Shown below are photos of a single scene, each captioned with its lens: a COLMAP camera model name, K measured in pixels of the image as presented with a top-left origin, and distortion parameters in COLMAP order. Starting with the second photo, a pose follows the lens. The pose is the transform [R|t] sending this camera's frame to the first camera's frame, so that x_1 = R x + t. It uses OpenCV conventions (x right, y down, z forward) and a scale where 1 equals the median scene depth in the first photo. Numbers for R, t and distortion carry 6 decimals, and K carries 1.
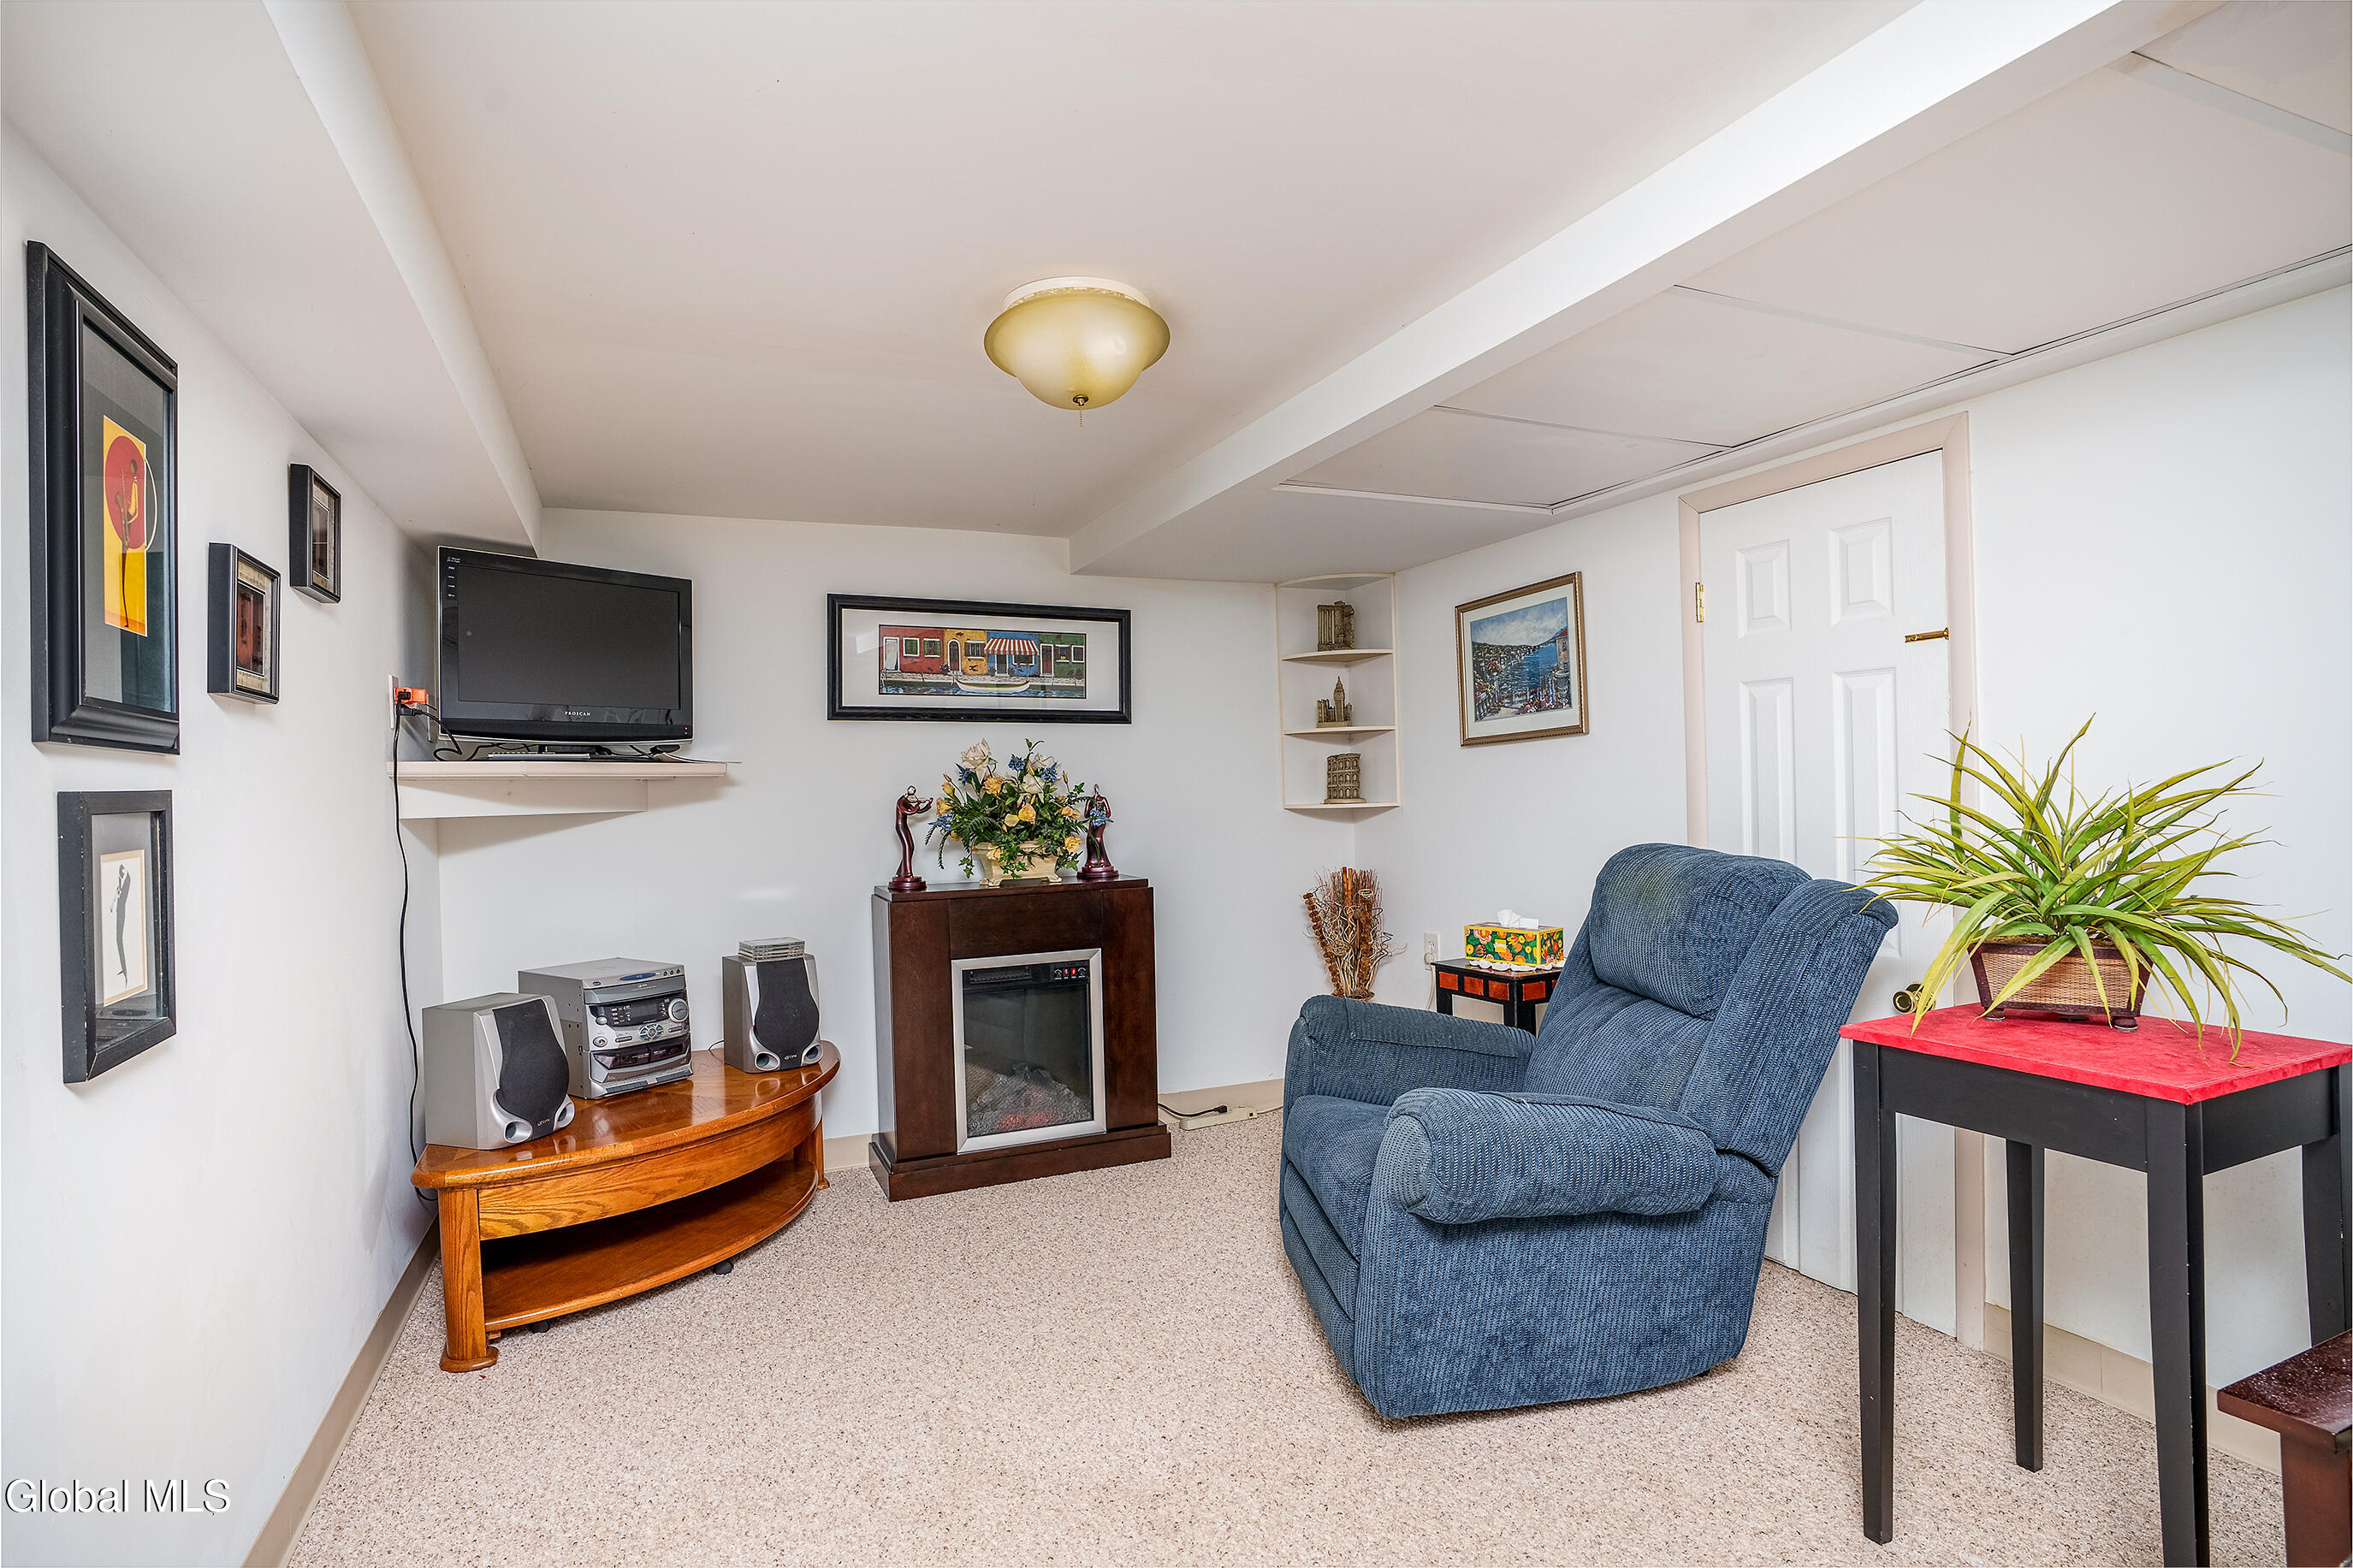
lens RADIAL K [[1199.6, 0, 1178.6], [0, 1199.6, 791.6], [0, 0, 1]] dist [-0.026324, 0.000644]
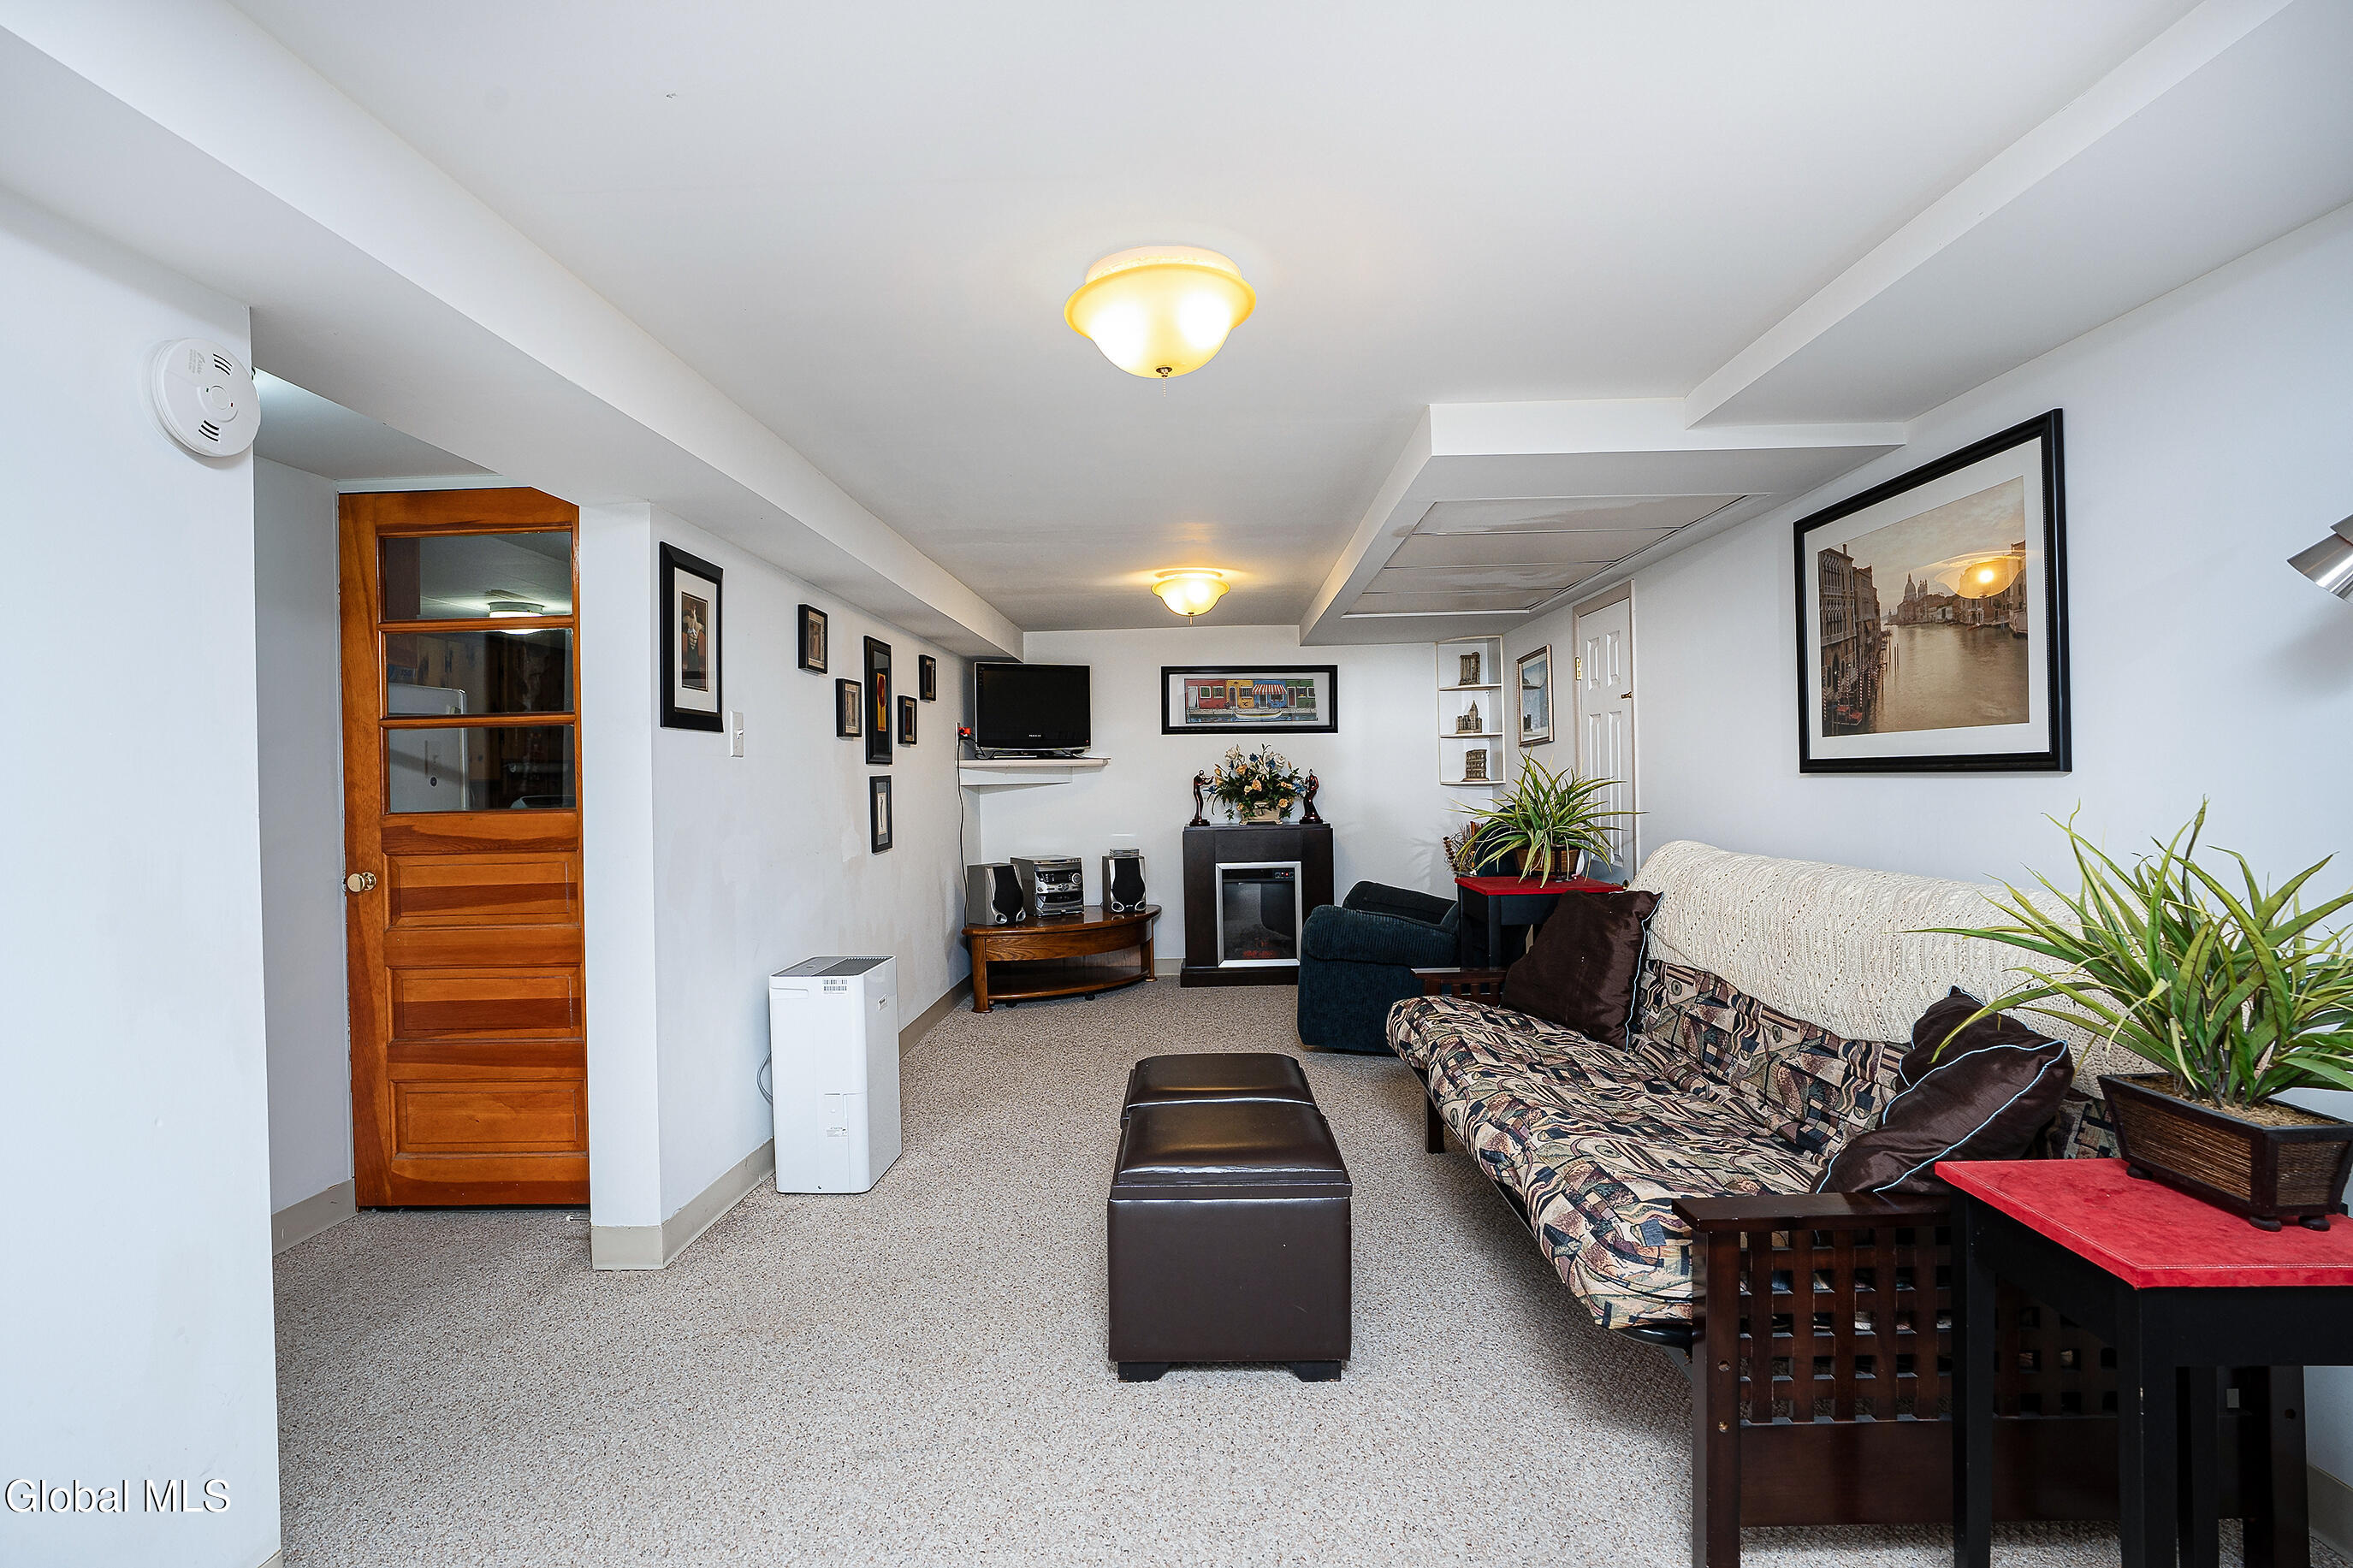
lens RADIAL K [[1199.6, 0, 1178.7], [0, 1199.6, 777.6], [0, 0, 1]] dist [-0.026324, 0.000644]
pose [[0.907283, 0.006052, -0.420477, 0.525590], [-0.001847, 0.999944, 0.010407, -0.012489], [0.420517, -0.008666, 0.907243, -0.695462]]
